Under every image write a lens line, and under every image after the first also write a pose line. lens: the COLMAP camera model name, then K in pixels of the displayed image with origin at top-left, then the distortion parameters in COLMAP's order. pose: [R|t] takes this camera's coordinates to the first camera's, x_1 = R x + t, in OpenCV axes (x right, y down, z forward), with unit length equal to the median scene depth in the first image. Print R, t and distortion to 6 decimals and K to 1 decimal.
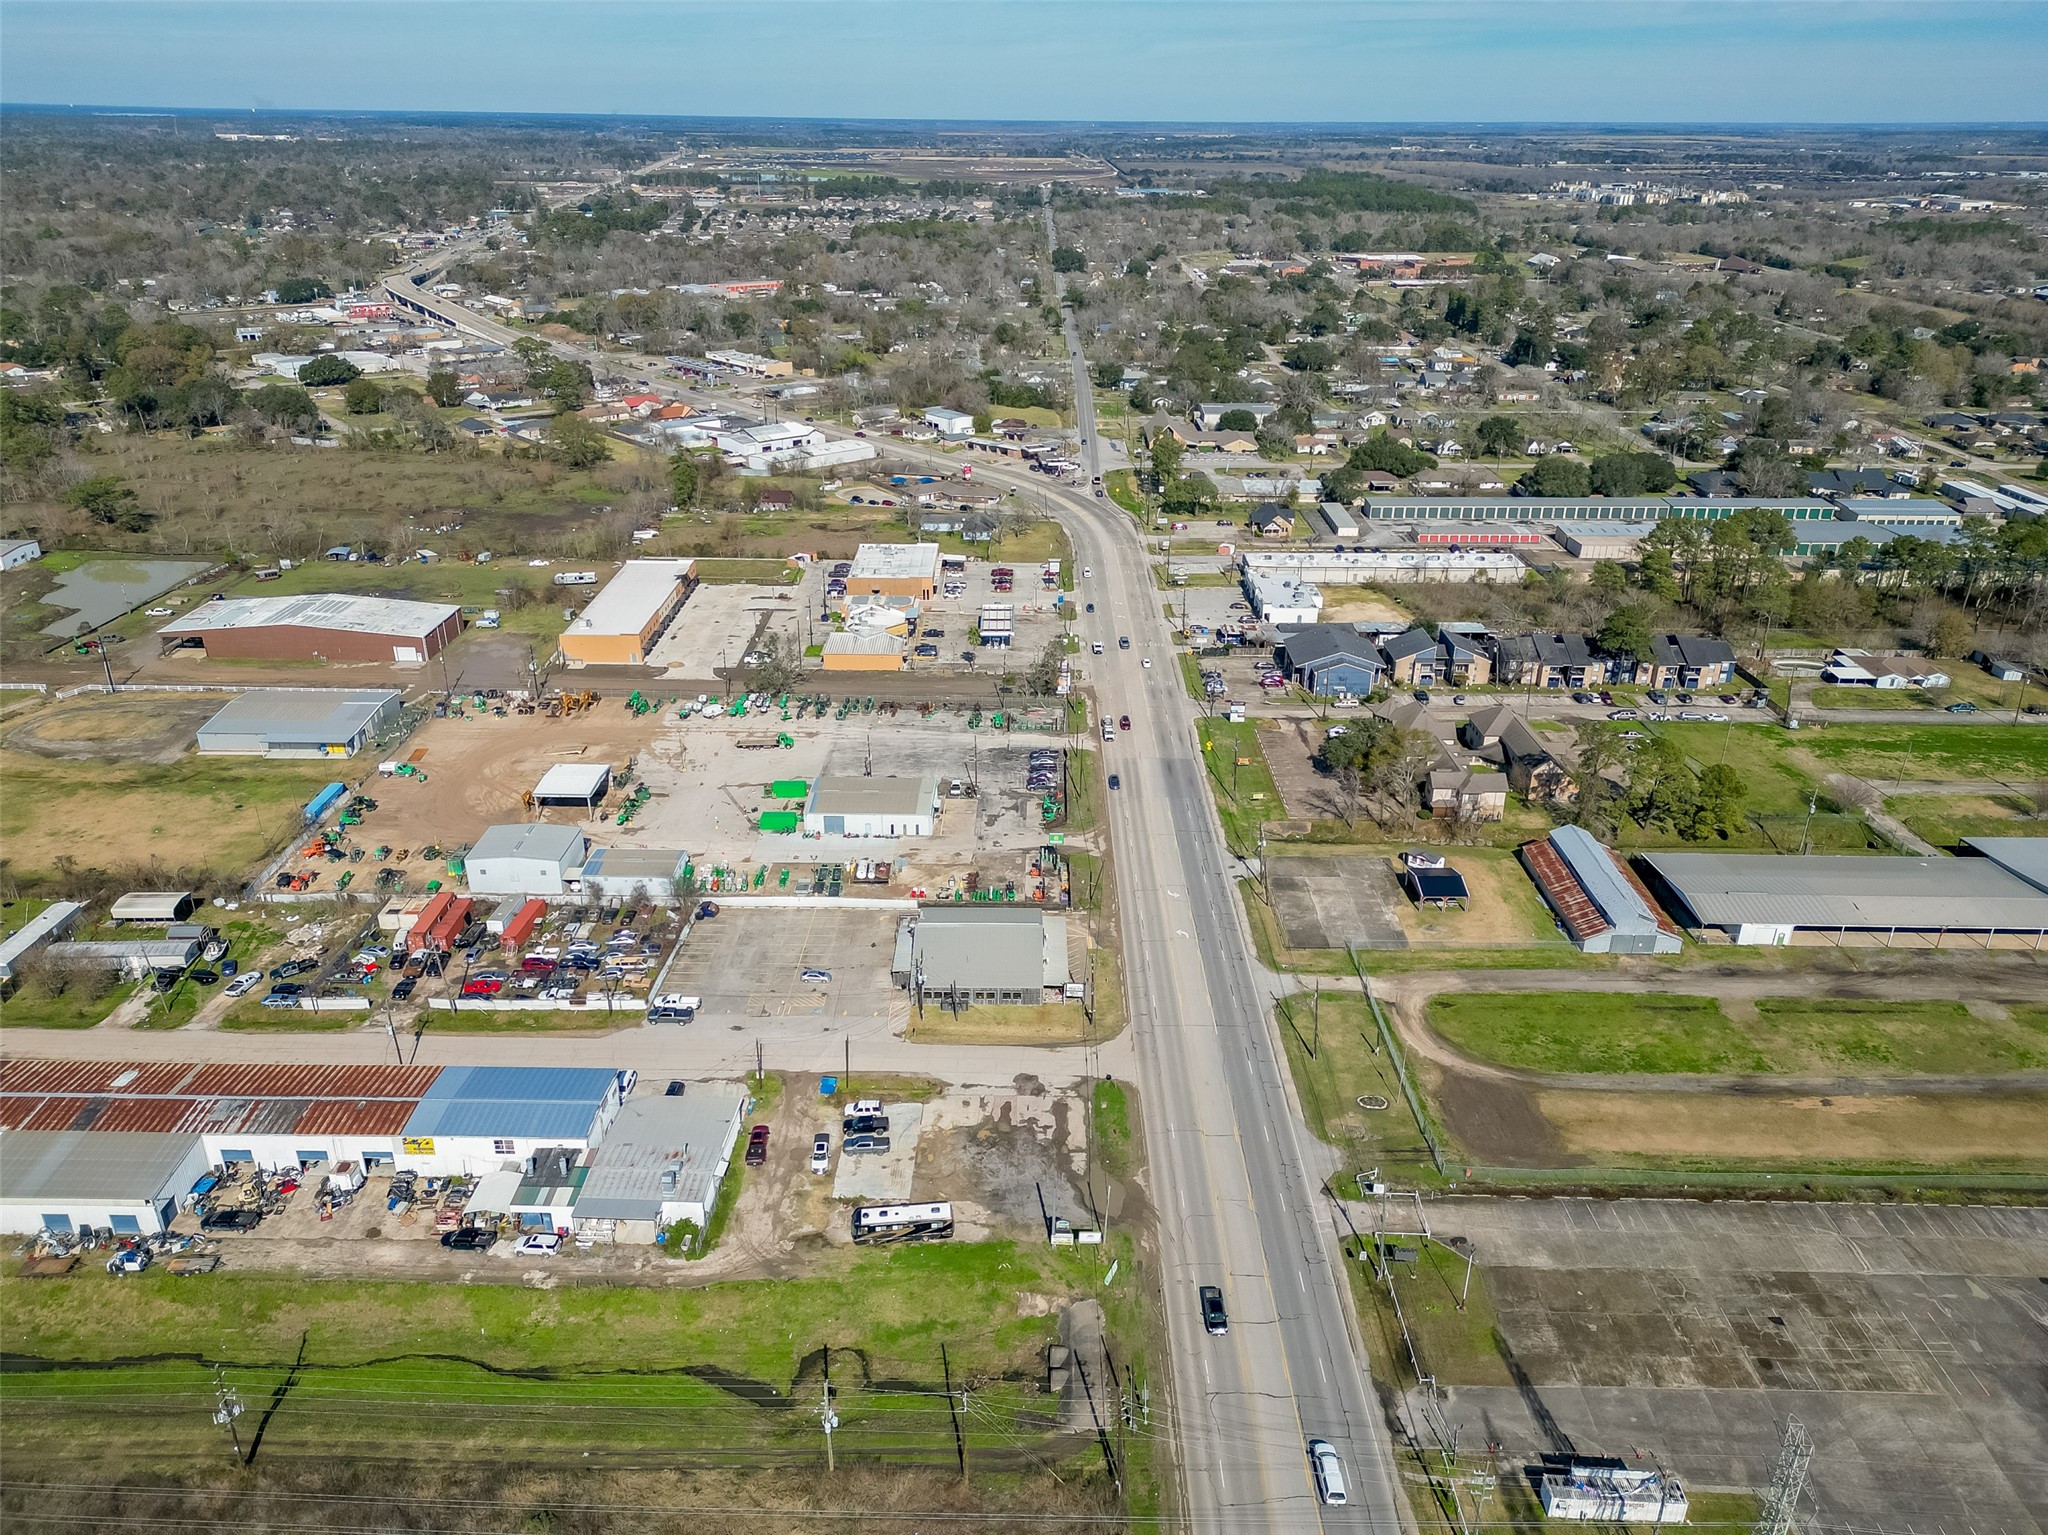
lens RADIAL K [[1416.9, 0, 1024.7], [0, 1416.9, 767.9], [0, 0, 1]] dist [0.101984, -0.112191]
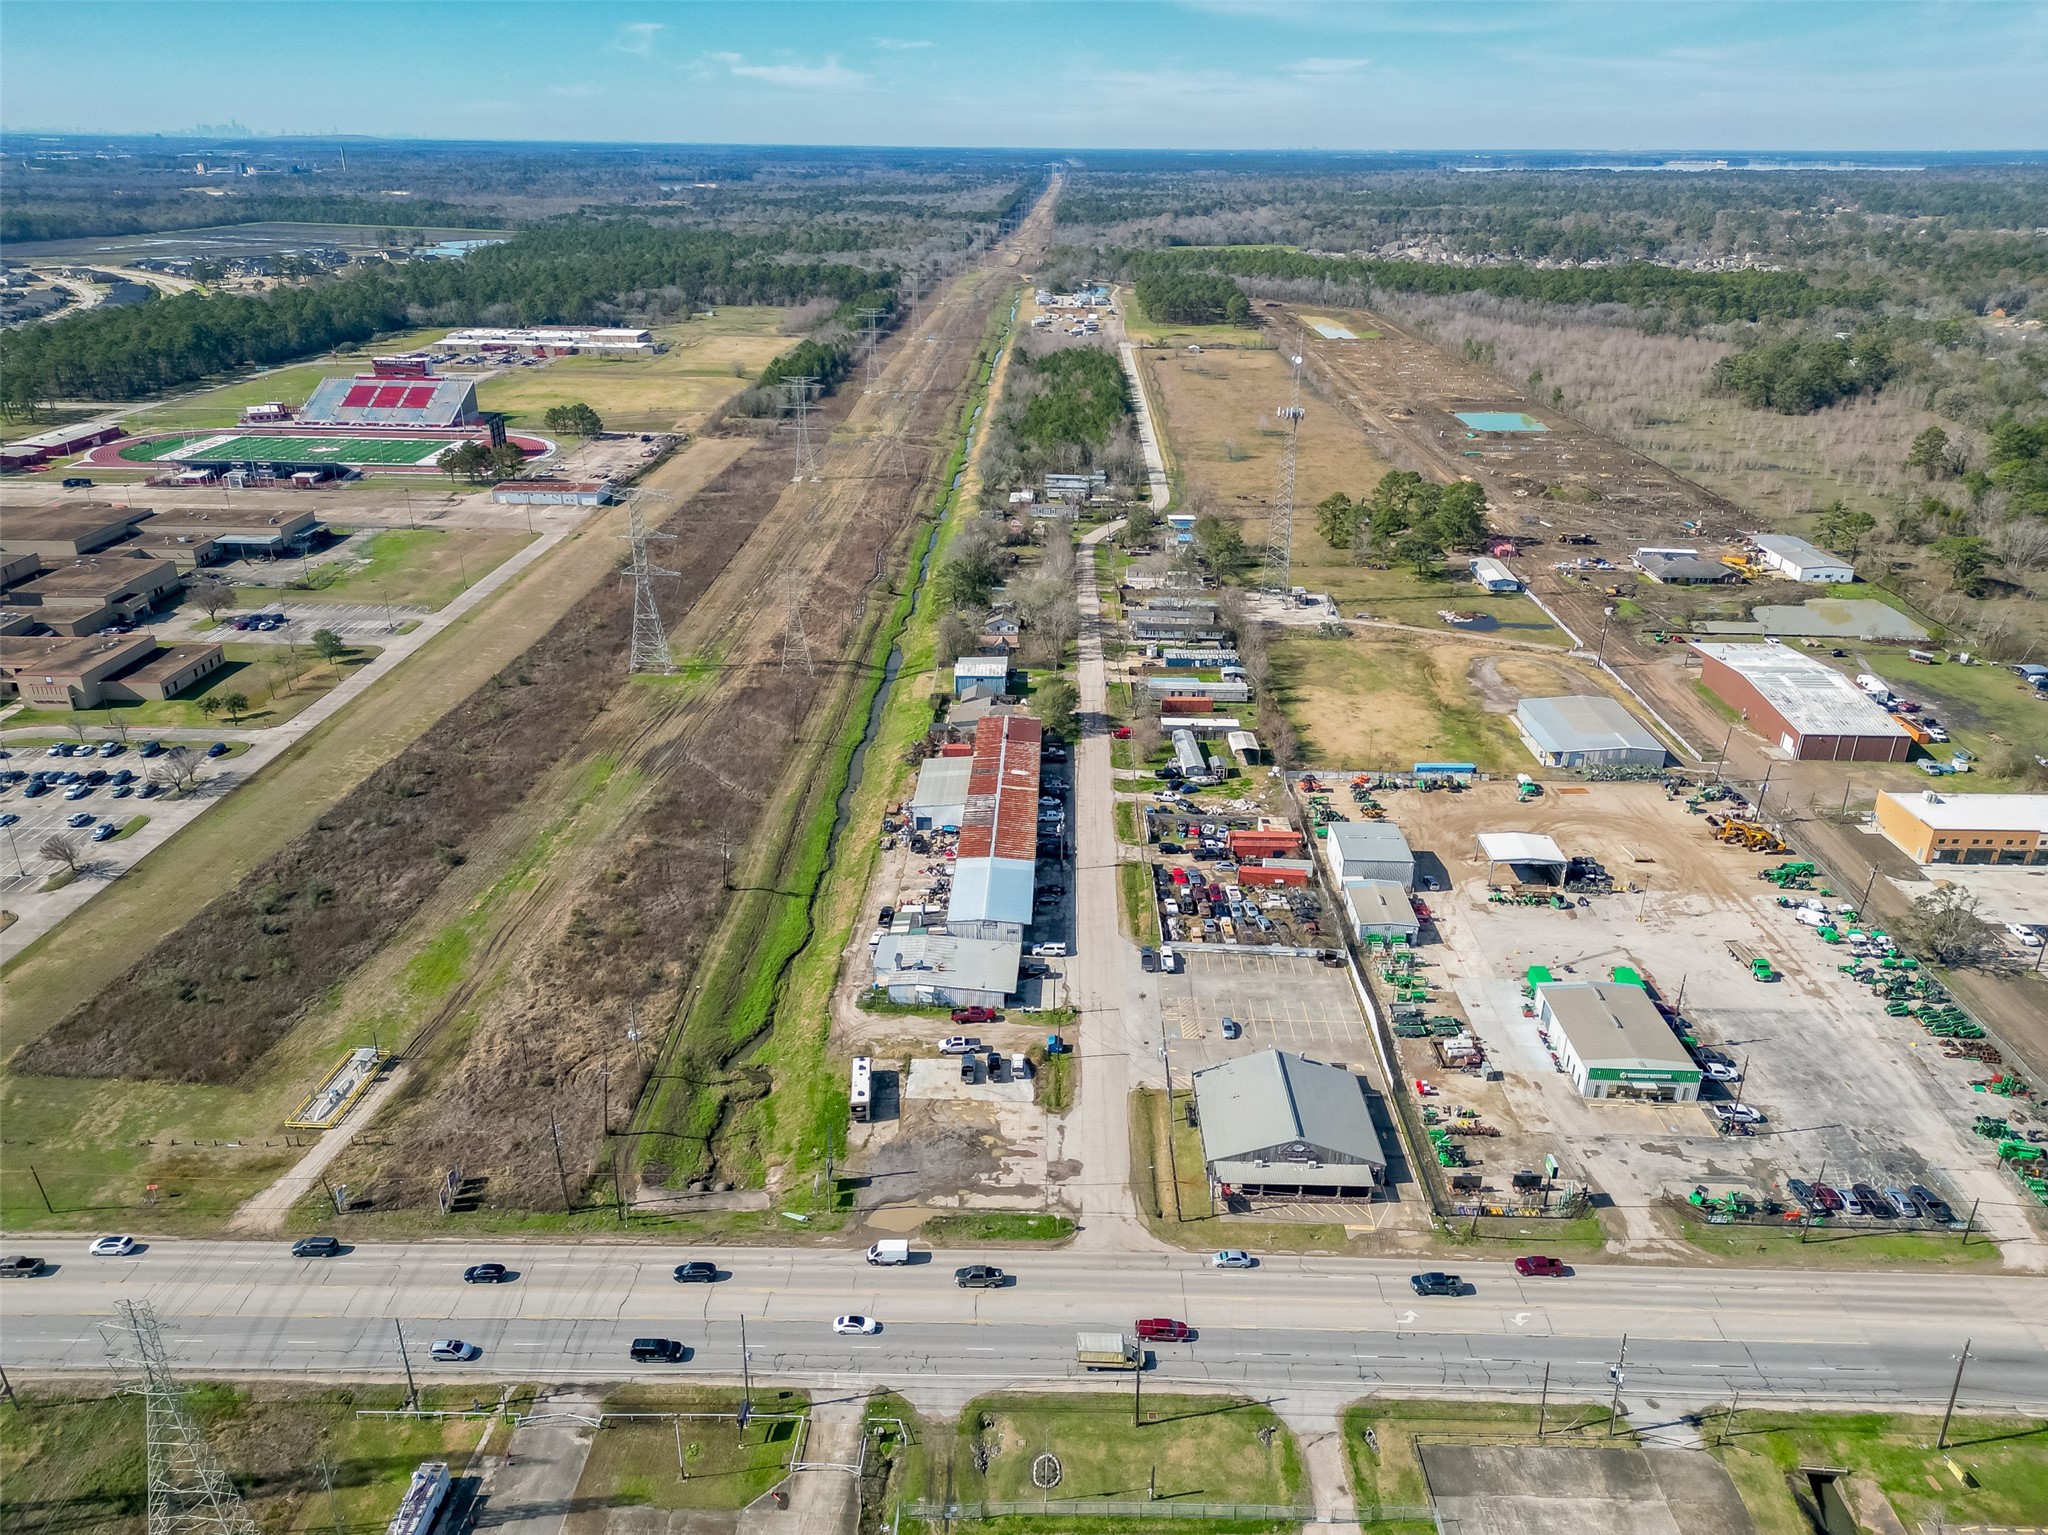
lens RADIAL K [[1416.9, 0, 1024.7], [0, 1416.9, 767.9], [0, 0, 1]] dist [0.101984, -0.112191]
pose [[-0.010106, 0.393135, -0.919425, 0.659636], [-0.422475, 0.831698, 0.360268, -0.286967], [0.906318, 0.392075, 0.157685, 0.596893]]
